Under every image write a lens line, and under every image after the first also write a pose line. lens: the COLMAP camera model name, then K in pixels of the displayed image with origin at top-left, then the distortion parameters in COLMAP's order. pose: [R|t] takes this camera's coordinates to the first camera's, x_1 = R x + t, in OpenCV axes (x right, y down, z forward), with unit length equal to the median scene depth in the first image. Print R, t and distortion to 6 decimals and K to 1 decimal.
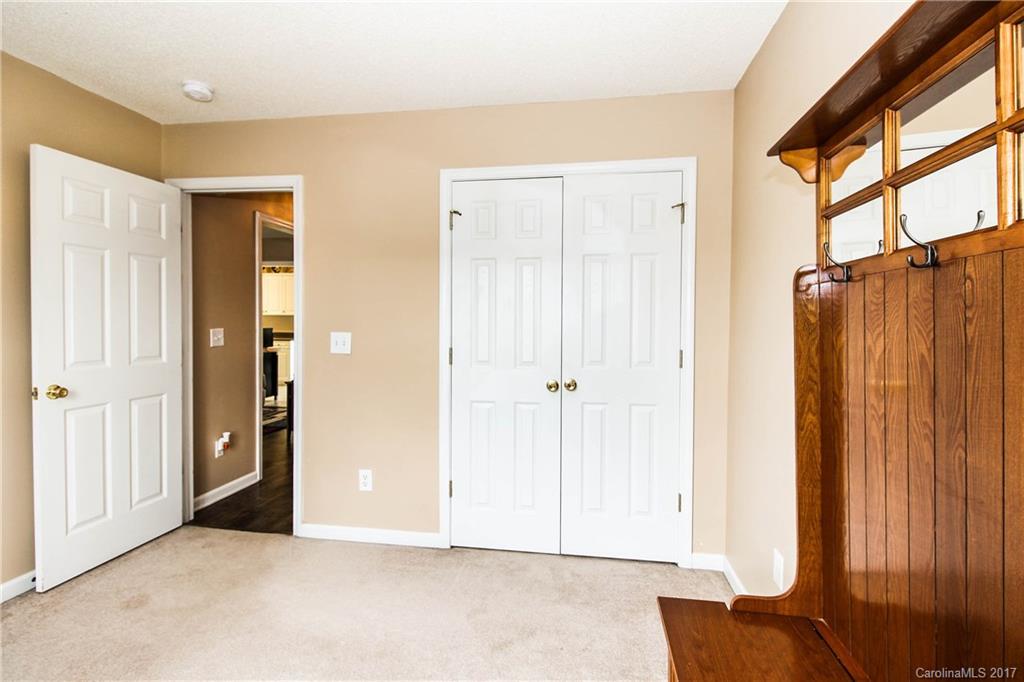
lens RADIAL K [[488.9, 0, 511.6], [0, 488.9, 339.9], [0, 0, 1]] dist [-0.004489, -0.001423]
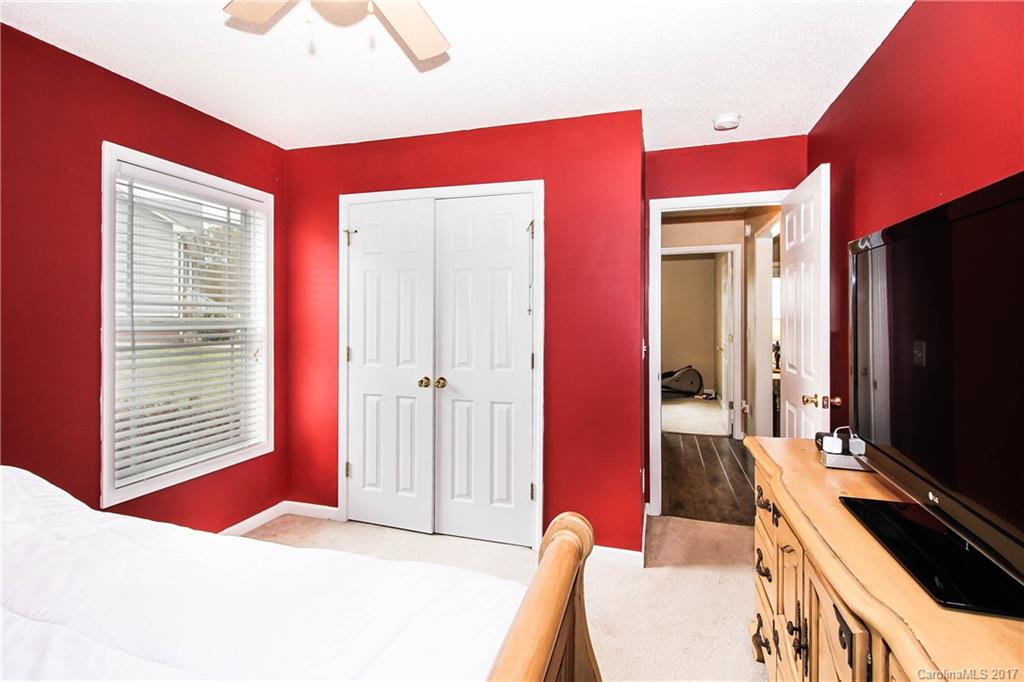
lens RADIAL K [[488.9, 0, 511.8], [0, 488.9, 334.2], [0, 0, 1]] dist [-0.004489, -0.001423]
pose [[0.989477, 0.009335, -0.144387, 0.445257], [-0.011302, 0.999854, -0.012809, -0.005208], [0.144247, 0.014306, 0.989438, -0.095592]]
